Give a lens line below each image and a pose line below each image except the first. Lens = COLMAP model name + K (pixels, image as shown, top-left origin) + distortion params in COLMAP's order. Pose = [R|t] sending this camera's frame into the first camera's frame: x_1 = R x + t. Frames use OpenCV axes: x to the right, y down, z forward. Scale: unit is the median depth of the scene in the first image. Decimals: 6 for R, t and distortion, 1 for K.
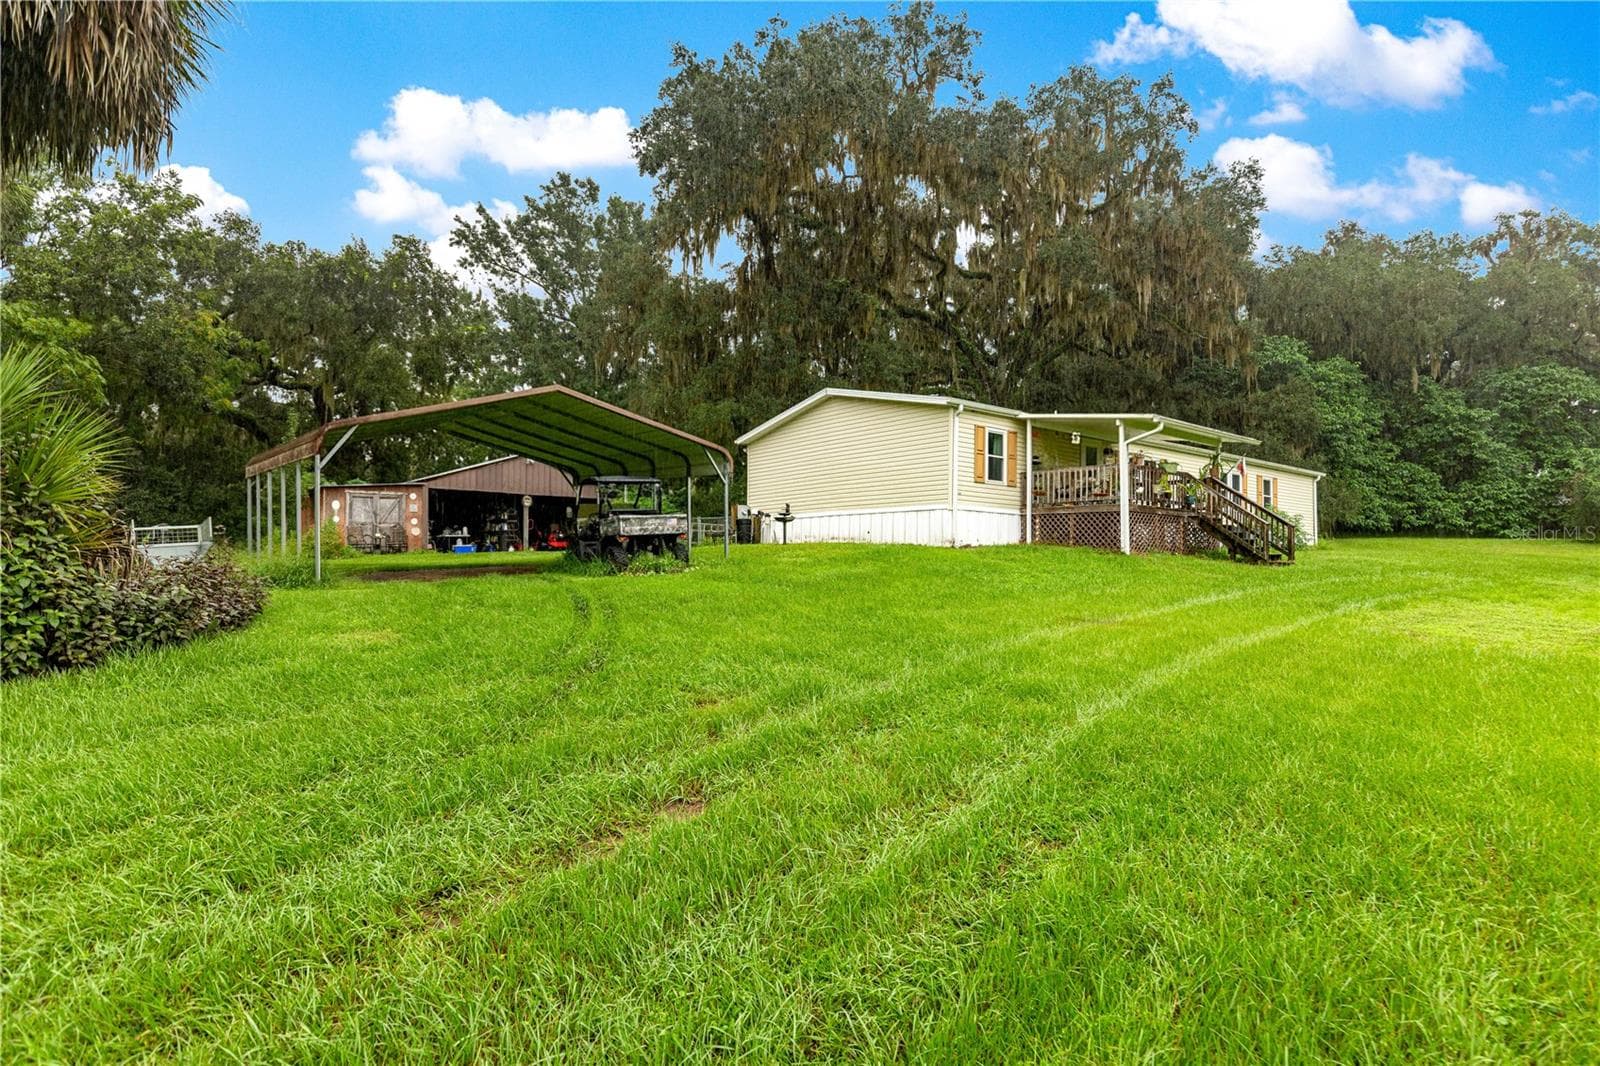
lens RADIAL K [[849.6, 0, 809.5], [0, 849.6, 528.1], [0, 0, 1]] dist [-0.000611, 0.000303]
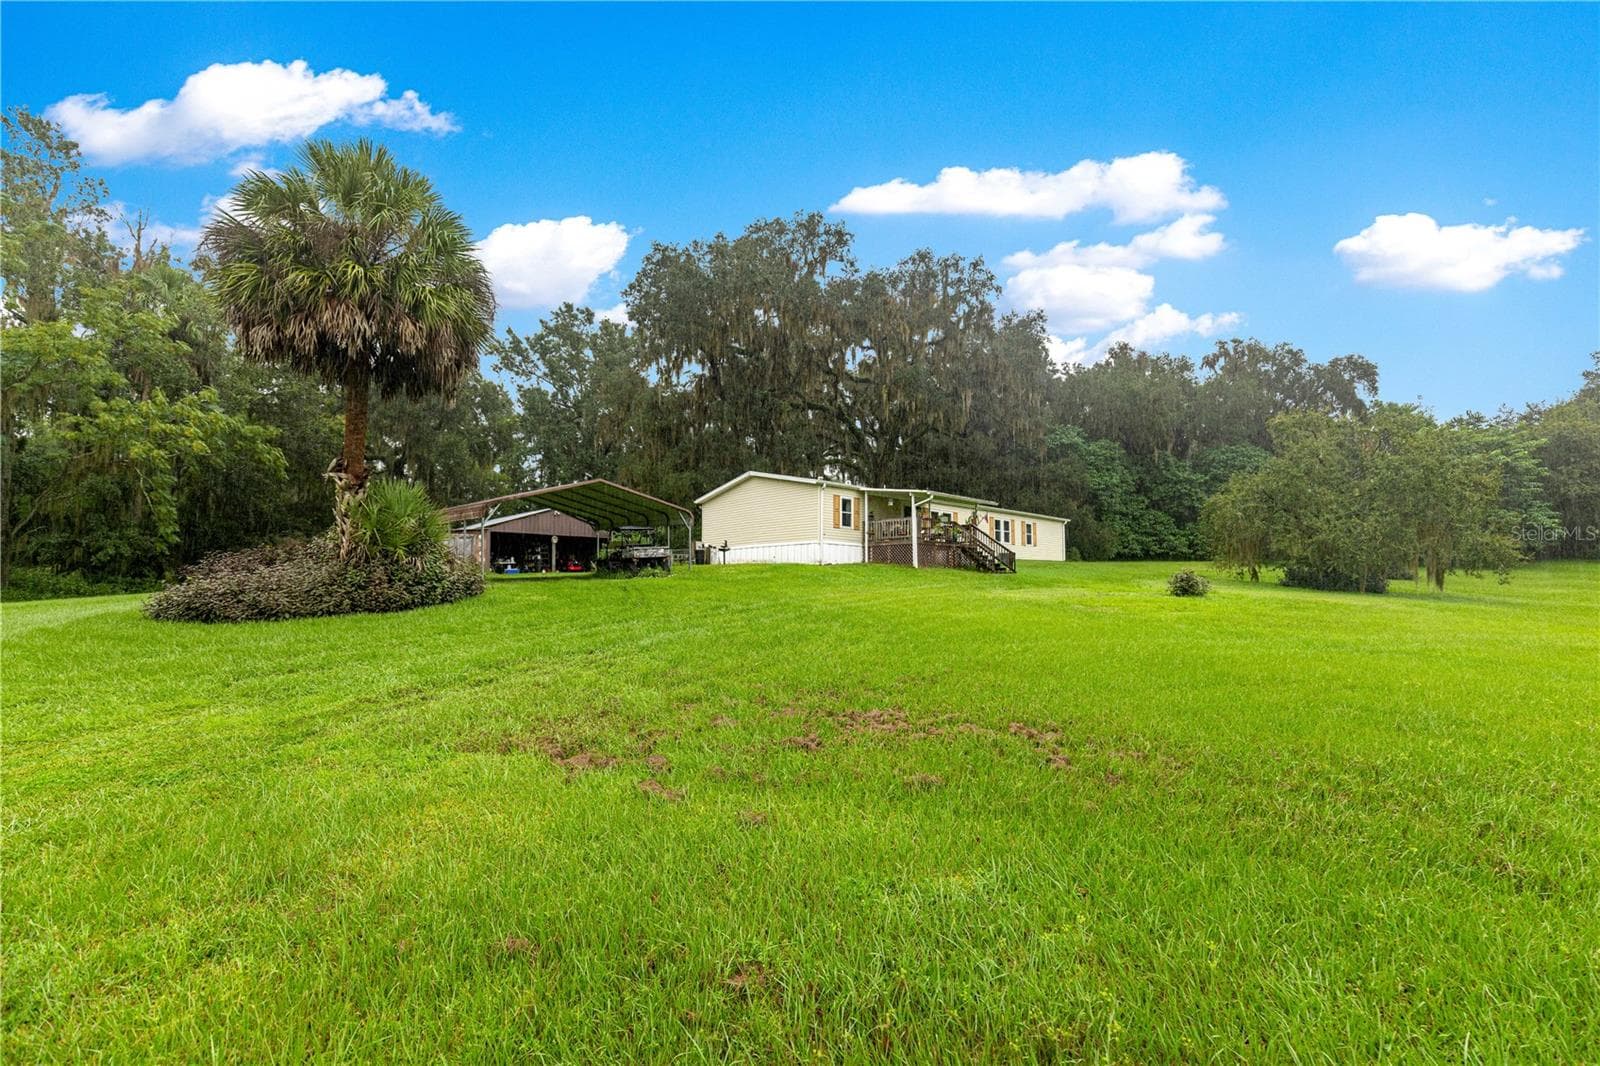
lens RADIAL K [[702.3, 0, 806.8], [0, 702.3, 535.9], [0, 0, 1]] dist [0.001973, 0.000472]
pose [[0.997223, -0.004929, 0.074311, 0.018193], [0.007476, 0.999393, -0.034036, 0.006437], [-0.074098, 0.034497, 0.996654, -0.236609]]
